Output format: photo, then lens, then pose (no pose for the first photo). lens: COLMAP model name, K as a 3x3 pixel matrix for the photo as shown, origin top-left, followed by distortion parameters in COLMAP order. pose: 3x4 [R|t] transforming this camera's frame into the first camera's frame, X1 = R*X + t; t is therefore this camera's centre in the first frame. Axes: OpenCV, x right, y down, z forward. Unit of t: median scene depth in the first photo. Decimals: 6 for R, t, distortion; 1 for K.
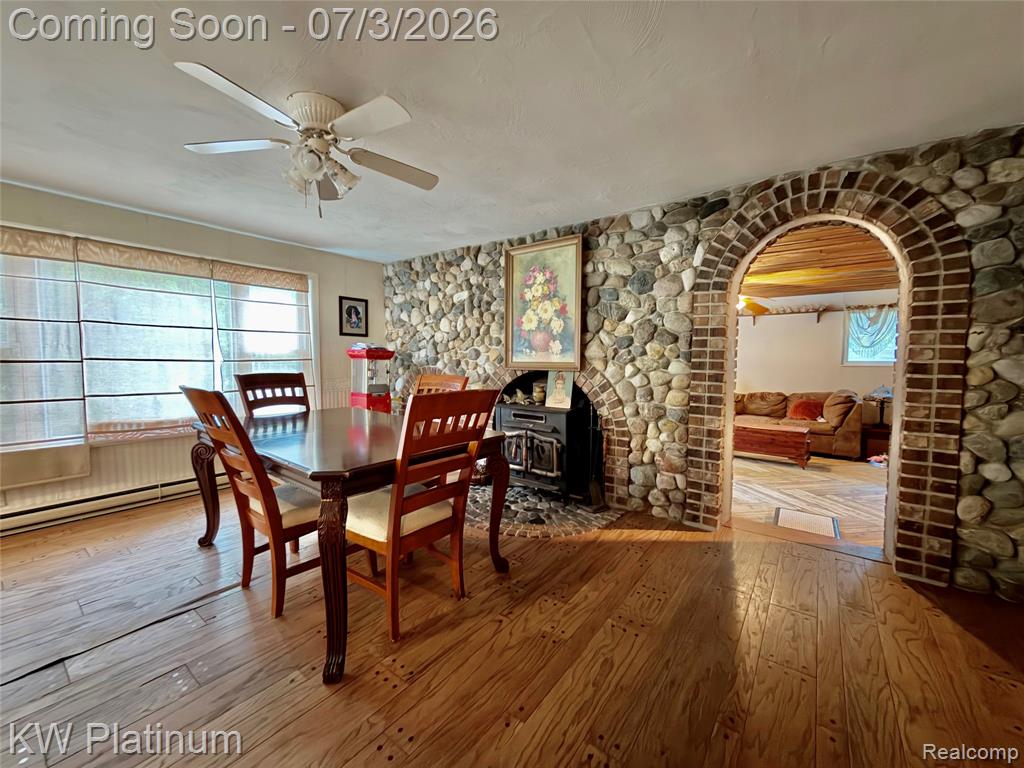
lens RADIAL K [[407.8, 0, 511.4], [0, 407.8, 382.5], [0, 0, 1]] dist [-0.001572, -0.000134]
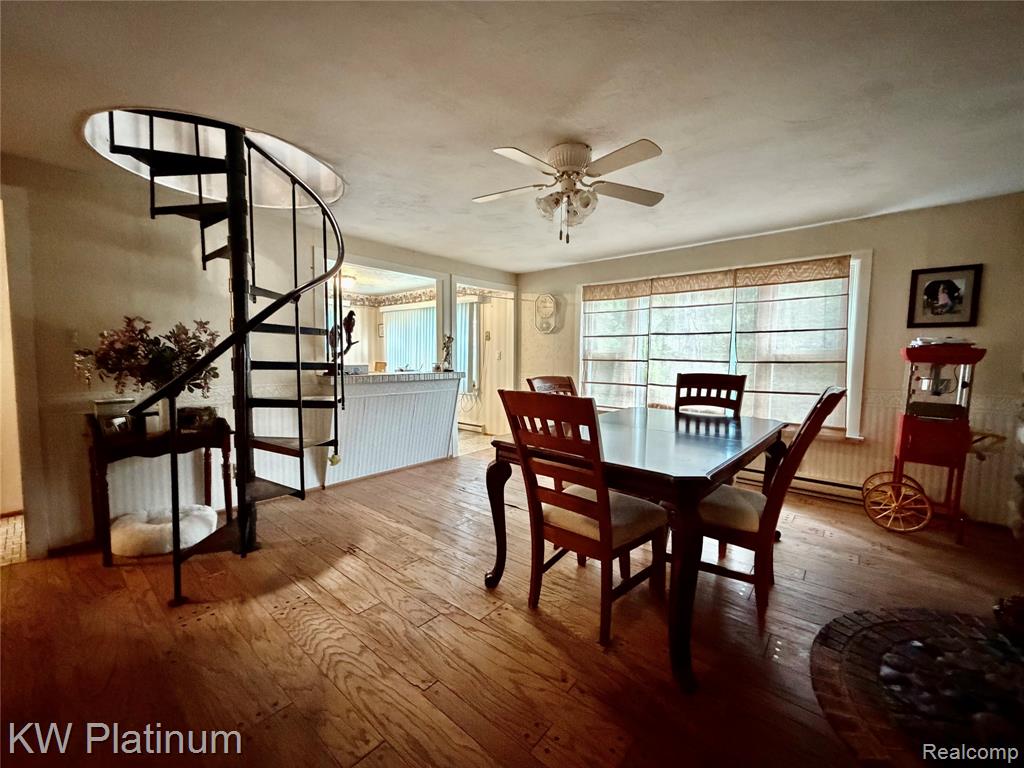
lens RADIAL K [[407.8, 0, 510.8], [0, 407.8, 385.6], [0, 0, 1]] dist [-0.001572, -0.000134]
pose [[-0.059519, 0.069712, -0.995790, 0.343622], [-0.067230, 0.995014, 0.073676, -0.026150], [0.995961, 0.071333, -0.054535, 0.408085]]
